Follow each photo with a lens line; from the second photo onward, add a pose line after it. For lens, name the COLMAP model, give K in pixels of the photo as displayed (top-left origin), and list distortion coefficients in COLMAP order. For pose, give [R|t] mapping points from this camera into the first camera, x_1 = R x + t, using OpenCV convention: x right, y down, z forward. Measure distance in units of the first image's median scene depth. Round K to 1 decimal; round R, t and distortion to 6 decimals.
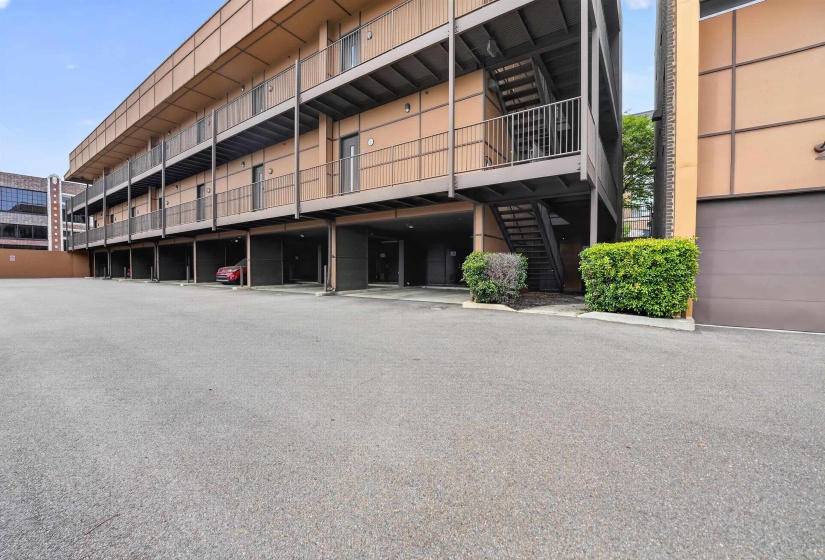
lens RADIAL K [[308.8, 0, 462.3], [0, 308.8, 258.0], [0, 0, 1]] dist [-0.020427, 0.000034]
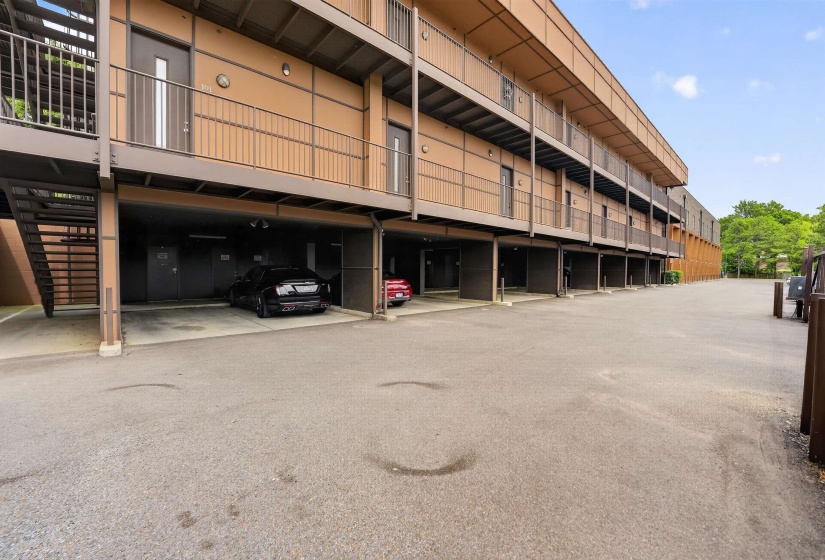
lens RADIAL K [[338.0, 0, 409.8], [0, 338.0, 283.4], [0, 0, 1]] dist [-0.018724, 0.000340]
pose [[0.291773, -0.010695, 0.956428, -1.206446], [0.015716, 0.999856, 0.006386, 0.018170], [-0.956358, 0.013168, 0.291899, 0.704461]]
